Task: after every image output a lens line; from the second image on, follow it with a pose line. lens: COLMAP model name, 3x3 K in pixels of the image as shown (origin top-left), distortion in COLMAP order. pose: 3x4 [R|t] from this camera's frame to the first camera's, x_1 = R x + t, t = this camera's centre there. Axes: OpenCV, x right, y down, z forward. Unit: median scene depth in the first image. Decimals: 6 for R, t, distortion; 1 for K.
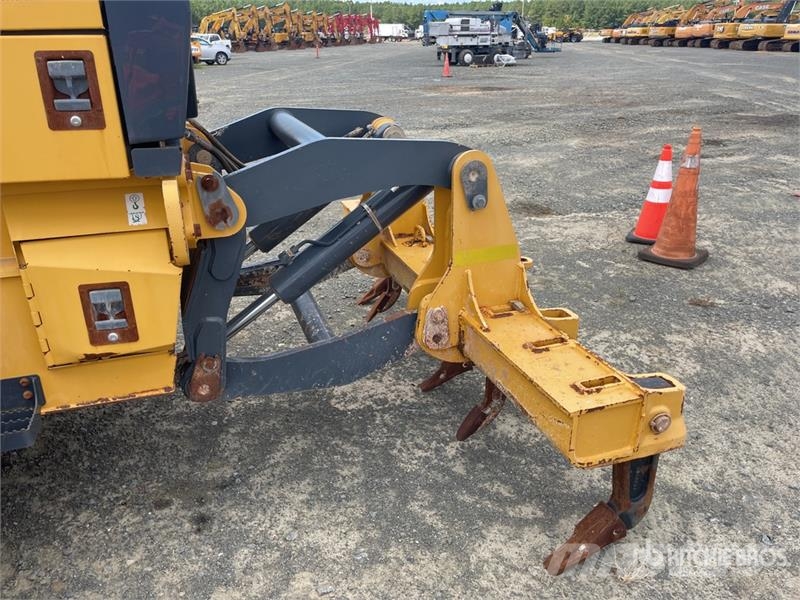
lens RADIAL K [[605.9, 0, 388.8], [0, 605.9, 303.2], [0, 0, 1]] dist [0.096359, -0.122573]
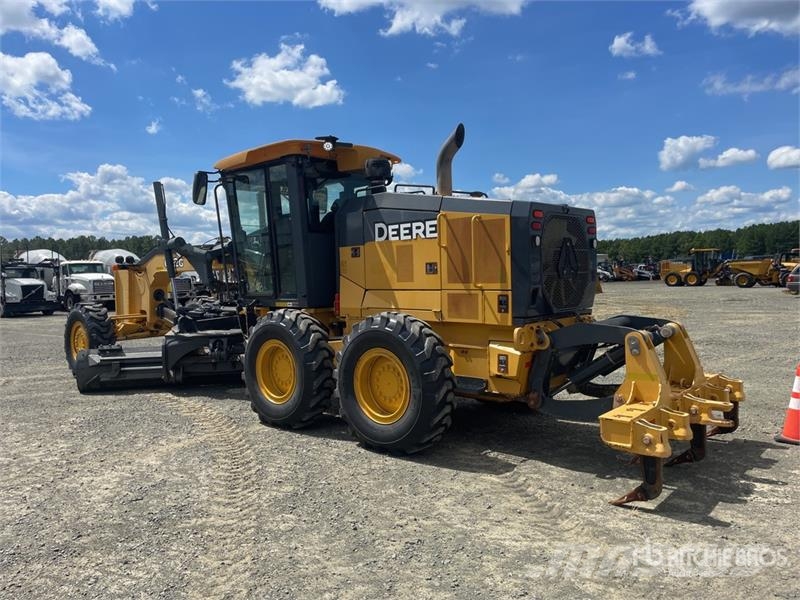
lens RADIAL K [[605.9, 0, 388.8], [0, 605.9, 303.2], [0, 0, 1]] dist [0.096359, -0.122573]
pose [[0.486758, 0.035270, -0.872824, 2.281707], [-0.333715, 0.930906, -0.148490, 0.436983], [0.807280, 0.363553, 0.464896, -1.286702]]
